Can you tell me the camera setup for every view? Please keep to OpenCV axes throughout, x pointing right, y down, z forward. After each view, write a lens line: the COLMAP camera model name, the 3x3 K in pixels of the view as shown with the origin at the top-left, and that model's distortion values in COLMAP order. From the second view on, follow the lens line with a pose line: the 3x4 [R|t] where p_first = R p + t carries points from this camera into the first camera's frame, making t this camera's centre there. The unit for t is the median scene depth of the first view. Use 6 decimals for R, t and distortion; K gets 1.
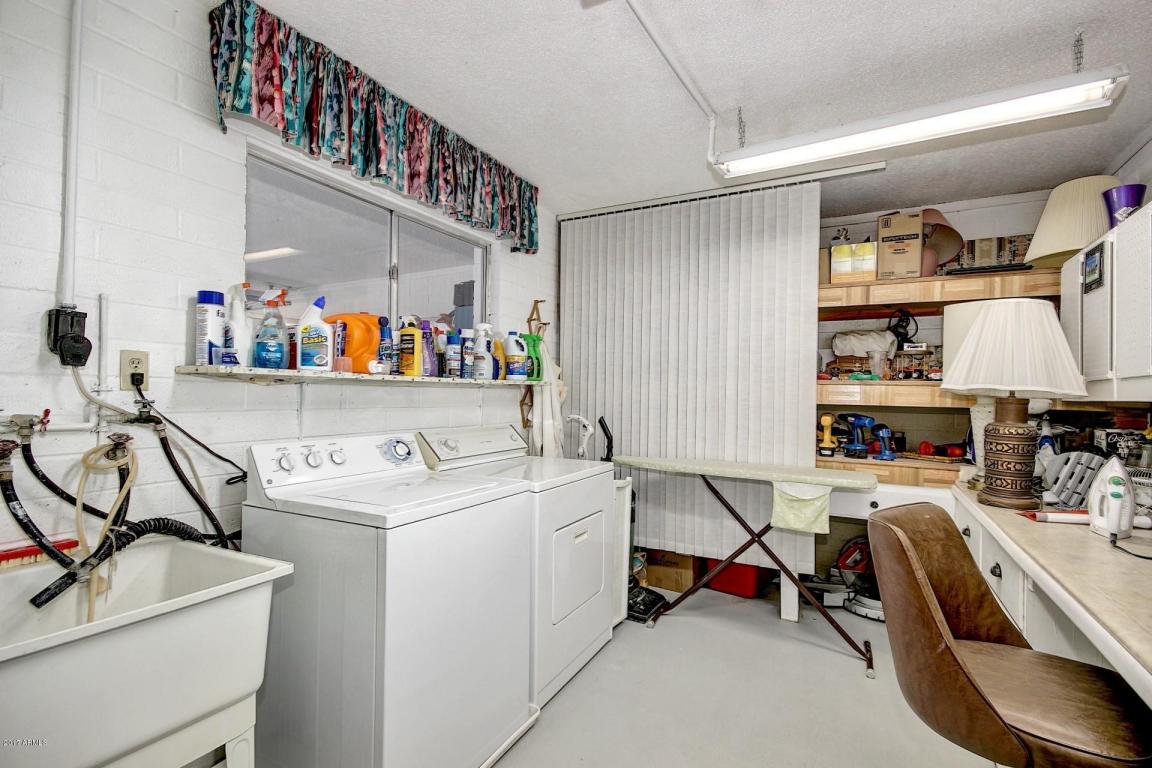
lens RADIAL K [[543.5, 0, 576.8], [0, 543.5, 386.3], [0, 0, 1]] dist [-0.000416, 0.000002]
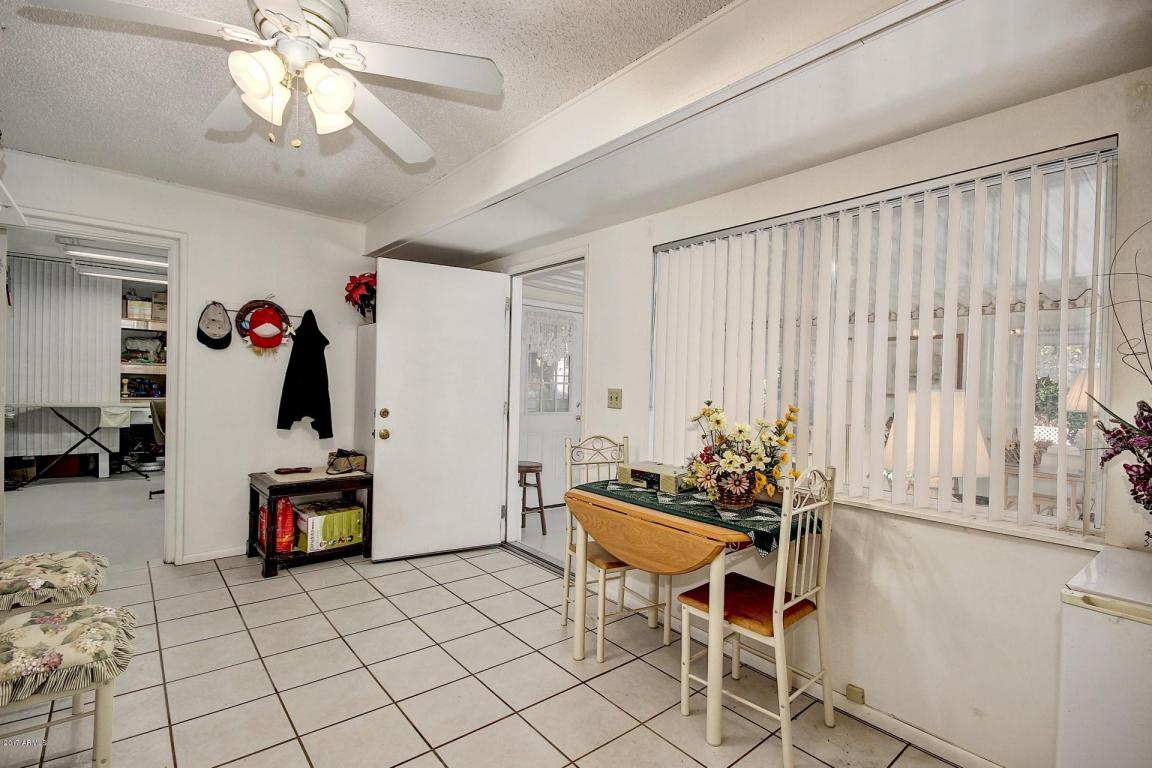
lens RADIAL K [[543.5, 0, 579.9], [0, 543.5, 385.4], [0, 0, 1]] dist [-0.000416, 0.000002]
pose [[0.372378, -0.014932, 0.927961, -0.850440], [-0.026989, 0.999273, 0.026910, -0.026013], [-0.927689, -0.035066, 0.371705, -1.440205]]
